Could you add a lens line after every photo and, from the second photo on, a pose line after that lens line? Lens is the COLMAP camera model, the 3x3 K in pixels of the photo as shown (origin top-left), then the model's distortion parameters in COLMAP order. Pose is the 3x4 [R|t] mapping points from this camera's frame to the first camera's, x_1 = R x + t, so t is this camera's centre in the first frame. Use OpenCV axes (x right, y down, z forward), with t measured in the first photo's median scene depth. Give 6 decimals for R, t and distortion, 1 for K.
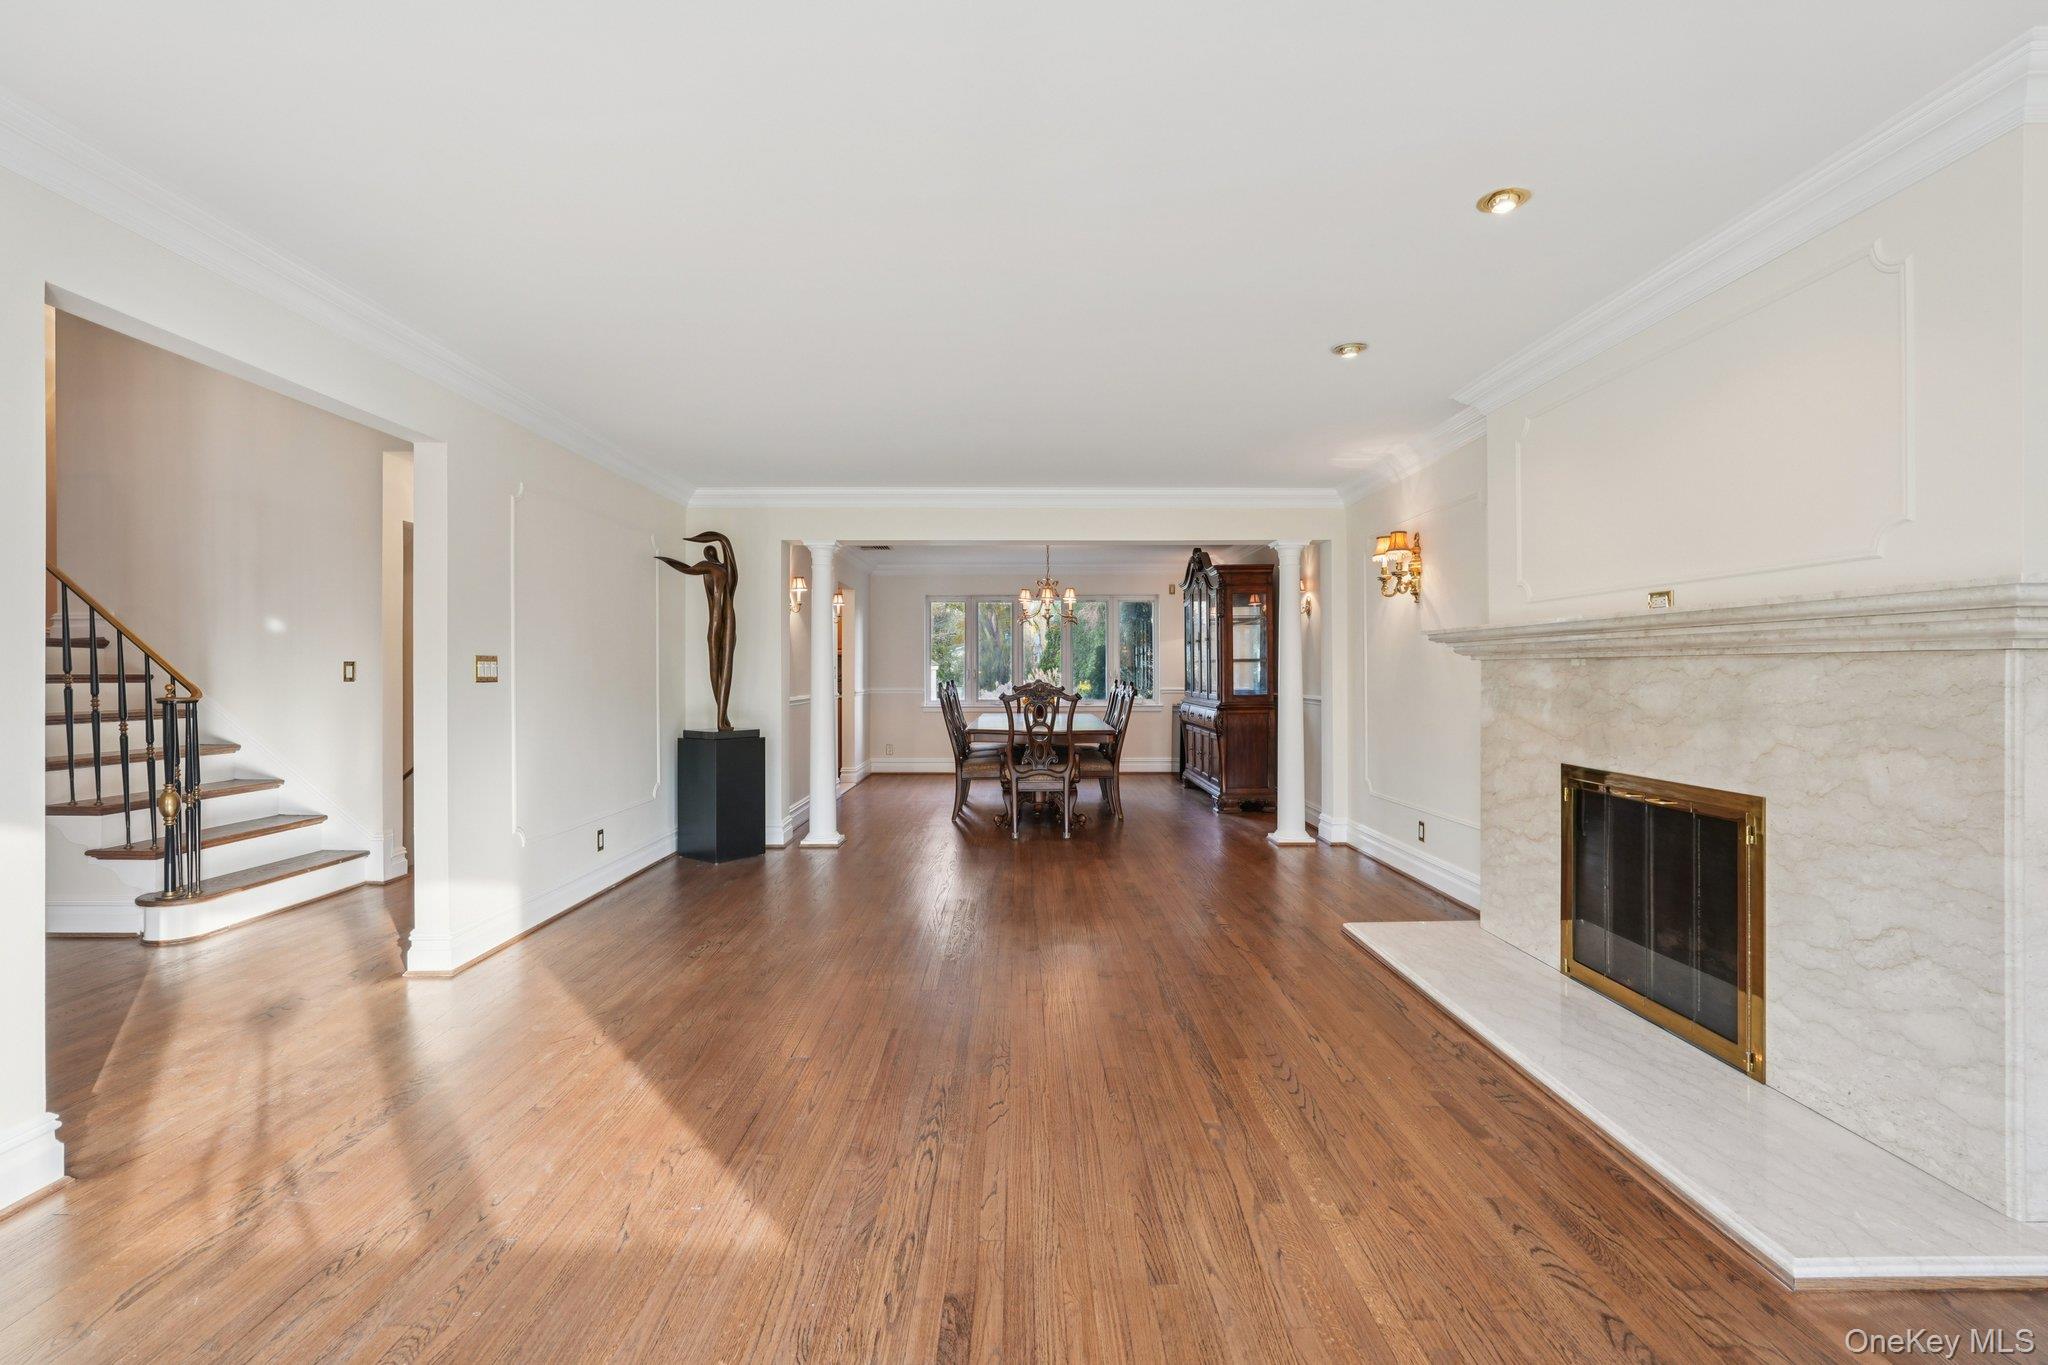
lens RADIAL K [[909.7, 0, 1024.6], [0, 909.7, 666.5], [0, 0, 1]] dist [-0.016273, 0.009329]
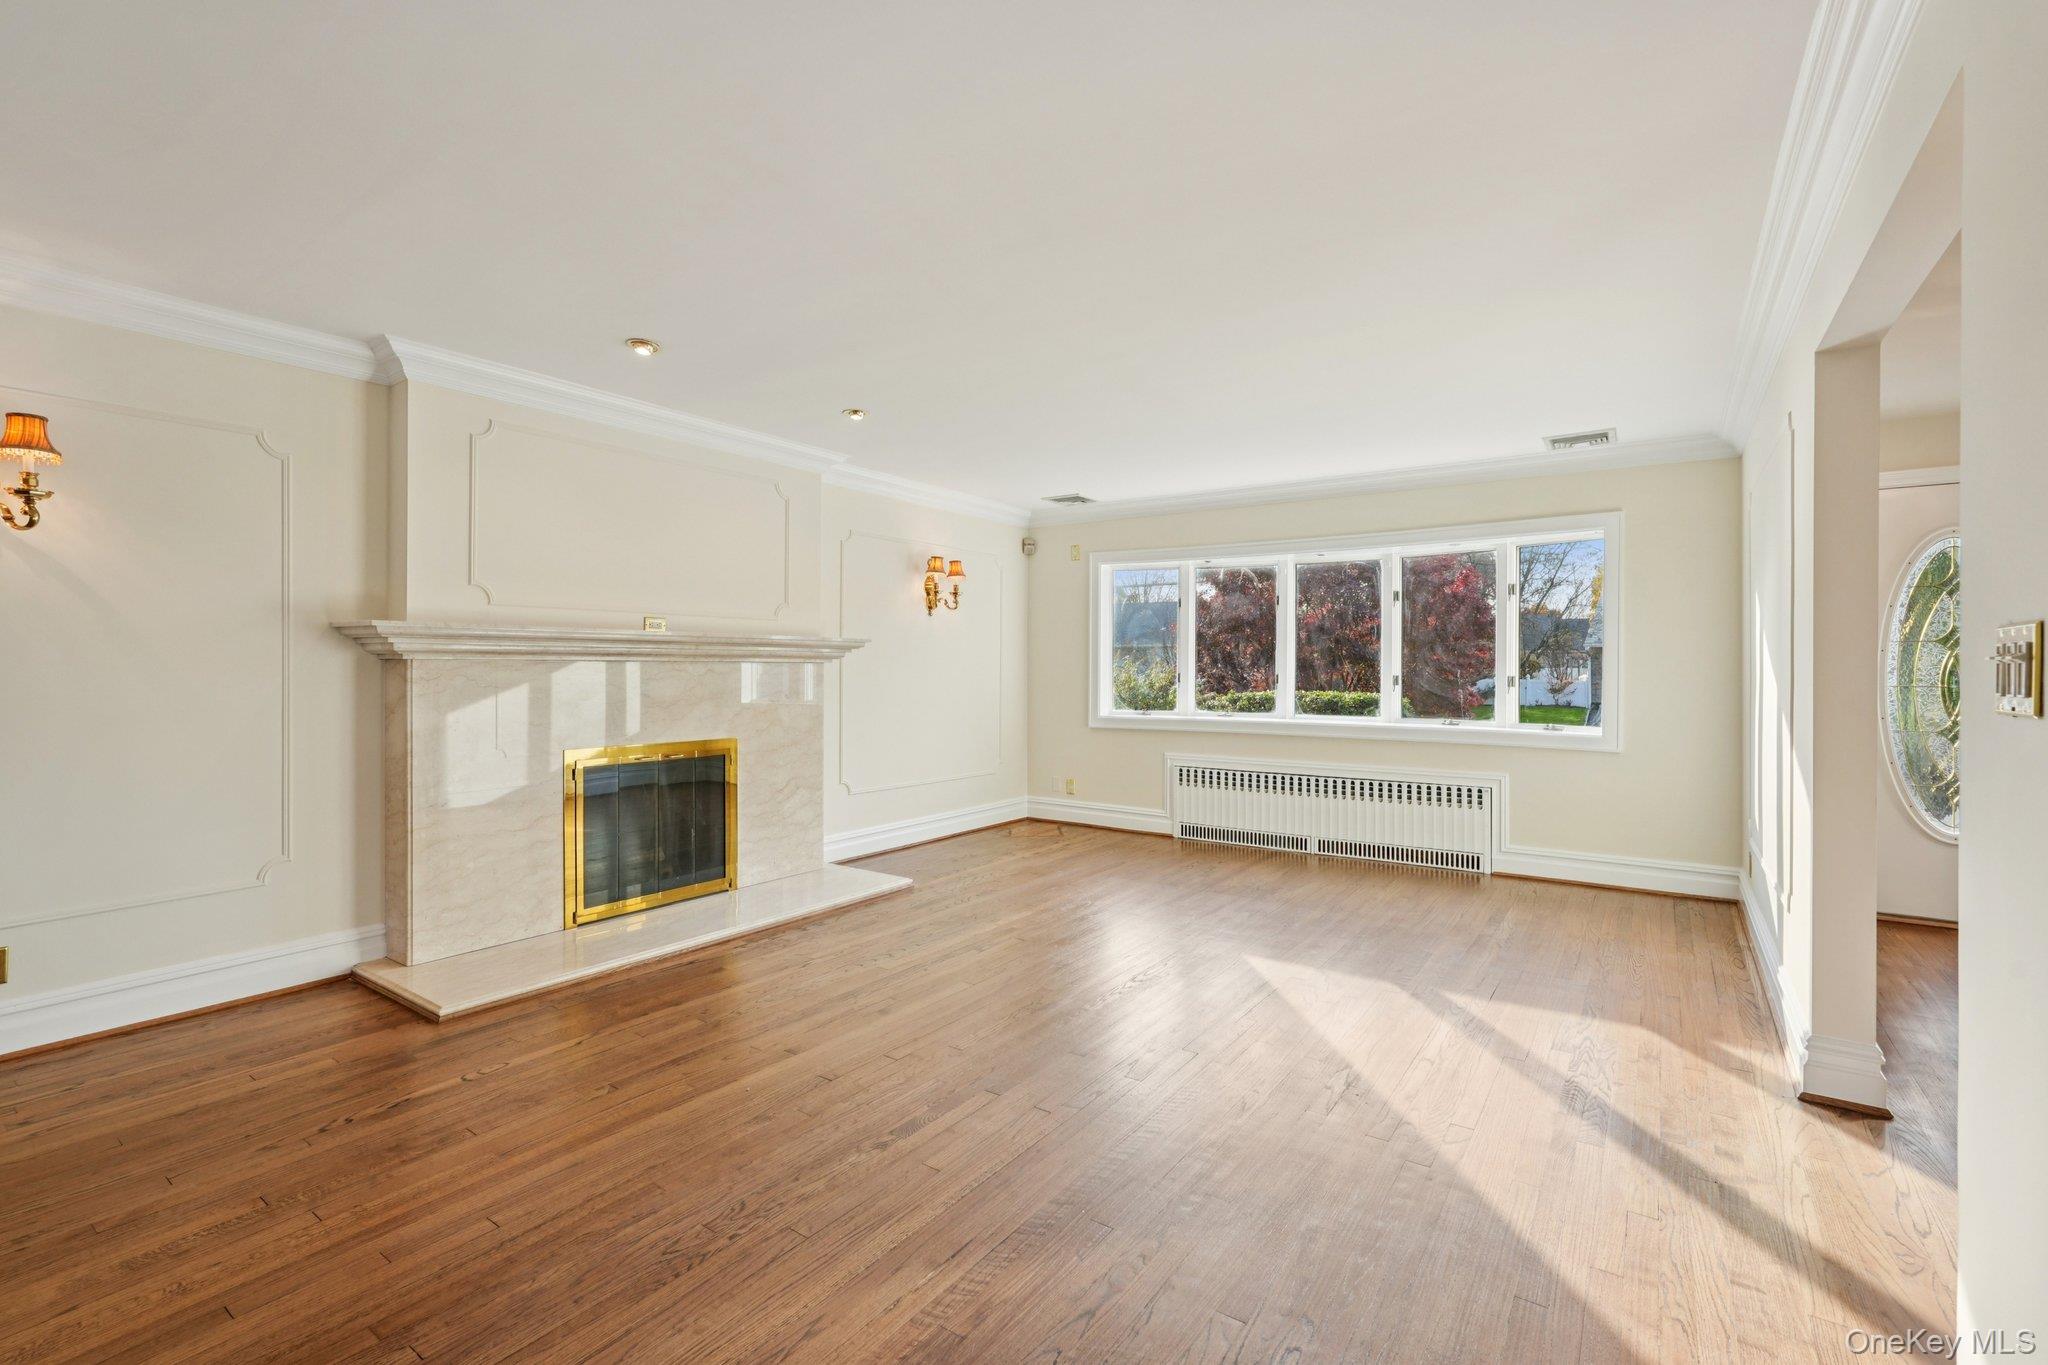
lens RADIAL K [[897.2, 0, 1017.7], [0, 897.2, 667.1], [0, 0, 1]] dist [-0.008139, 0.000192]
pose [[-0.802572, 0.005014, 0.596534, -0.790152], [0.002037, 0.999982, -0.005664, 0.009518], [-0.596552, -0.003331, -0.802568, 2.201898]]
